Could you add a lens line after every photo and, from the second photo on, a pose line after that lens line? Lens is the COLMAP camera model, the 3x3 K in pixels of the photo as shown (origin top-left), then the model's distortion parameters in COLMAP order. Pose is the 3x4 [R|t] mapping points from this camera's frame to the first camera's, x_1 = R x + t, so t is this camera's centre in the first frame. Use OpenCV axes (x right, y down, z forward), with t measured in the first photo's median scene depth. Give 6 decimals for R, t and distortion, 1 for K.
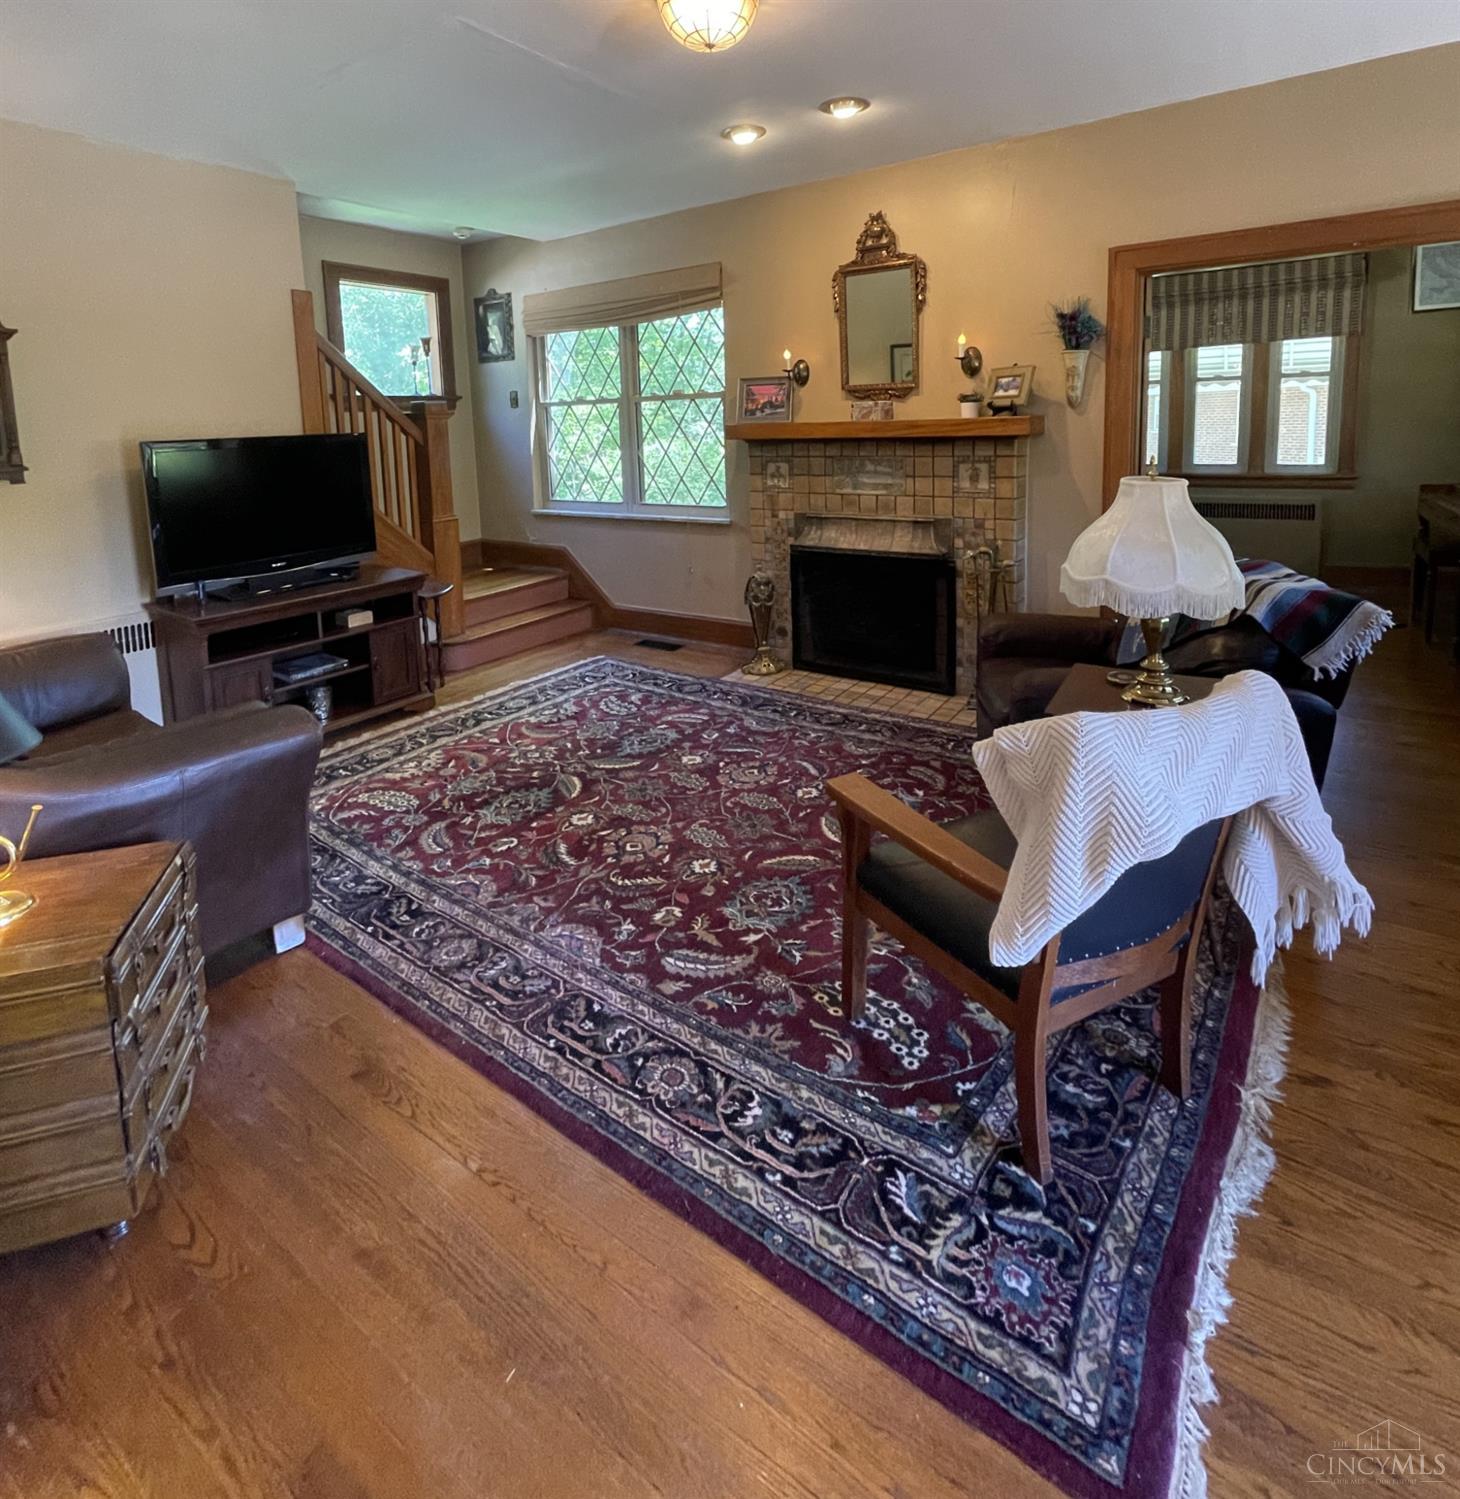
lens RADIAL K [[758.4, 0, 724.6], [0, 758.4, 736.0], [0, 0, 1]] dist [0.021832, 0.000771]
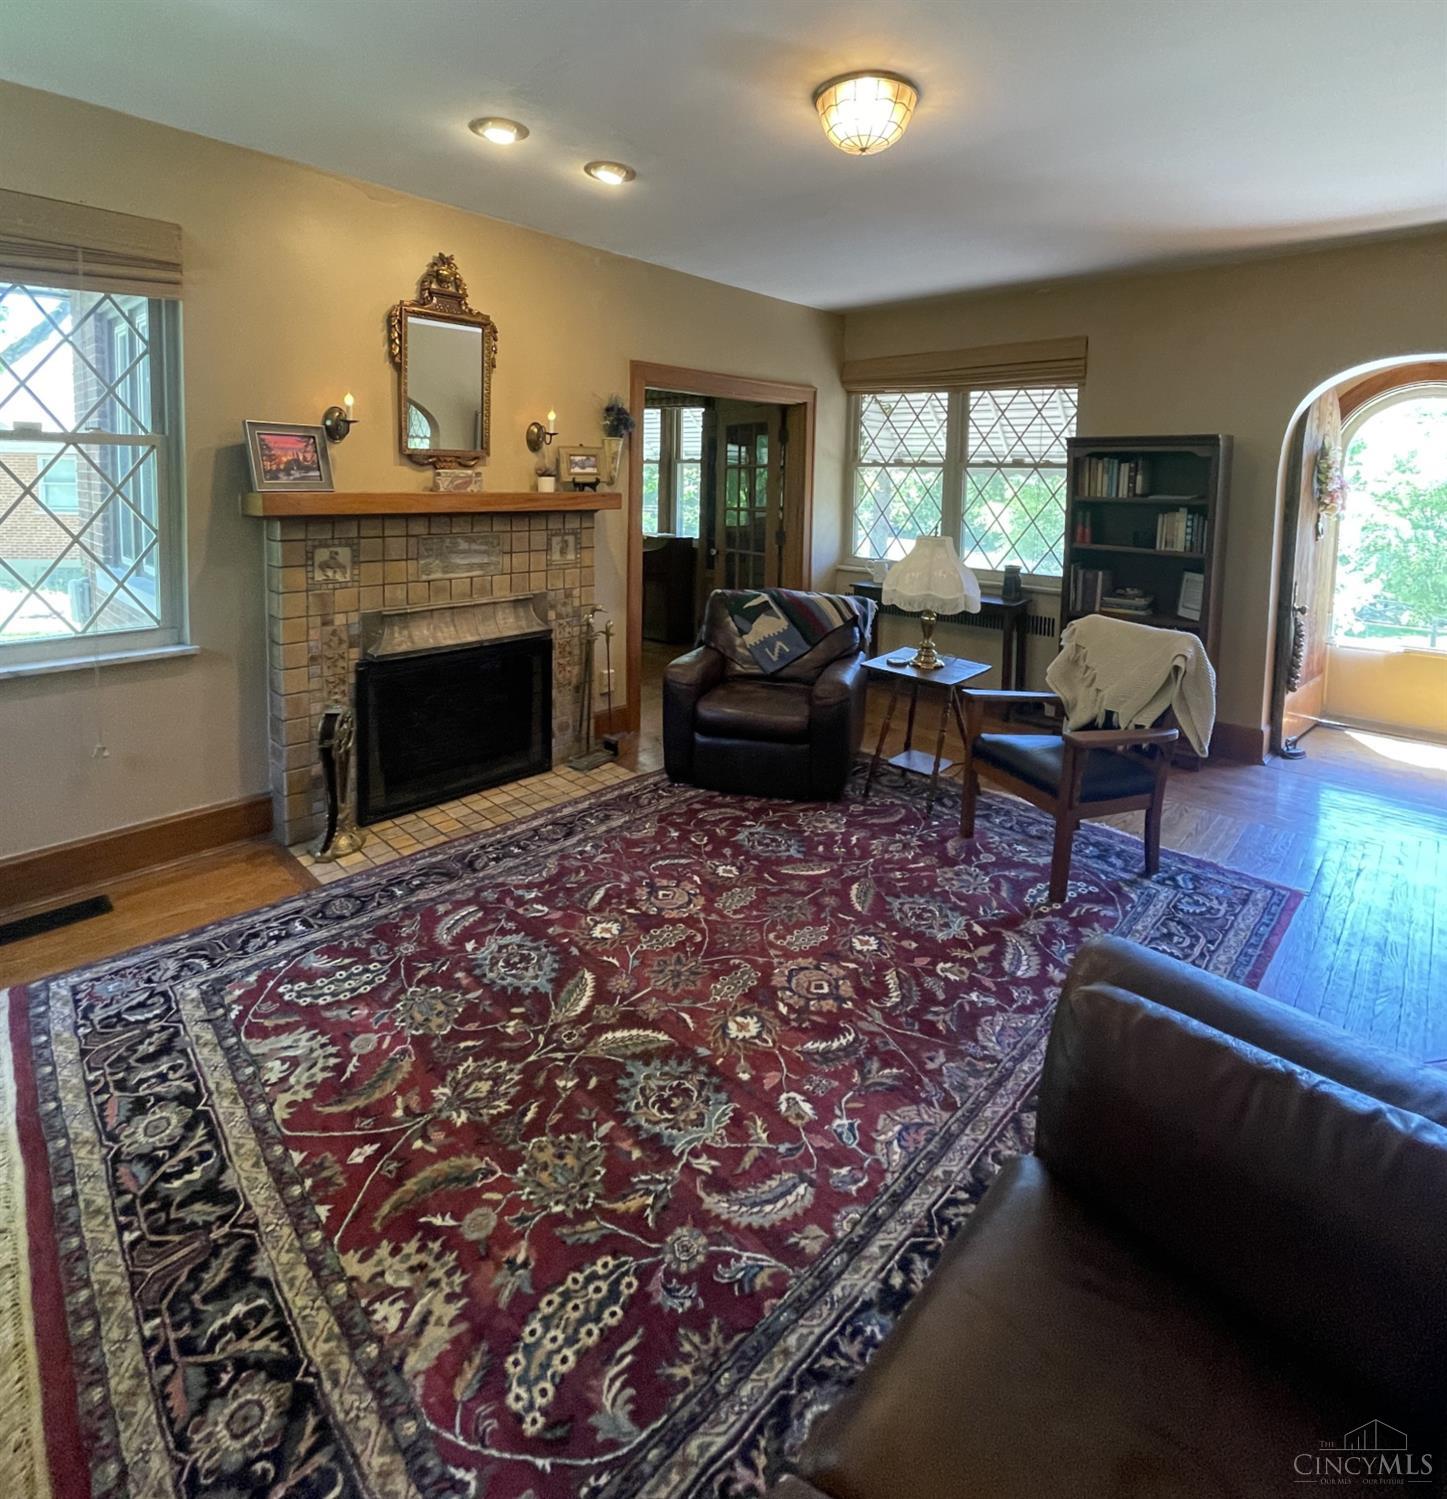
lens RADIAL K [[776.4, 0, 731.4], [0, 776.4, 748.0], [0, 0, 1]] dist [-0.004732, 0.002756]
pose [[0.130044, -0.290092, 0.948122, -0.769681], [0.369212, 0.901640, 0.225229, -0.282592], [-0.920202, 0.320768, 0.224358, 0.730149]]
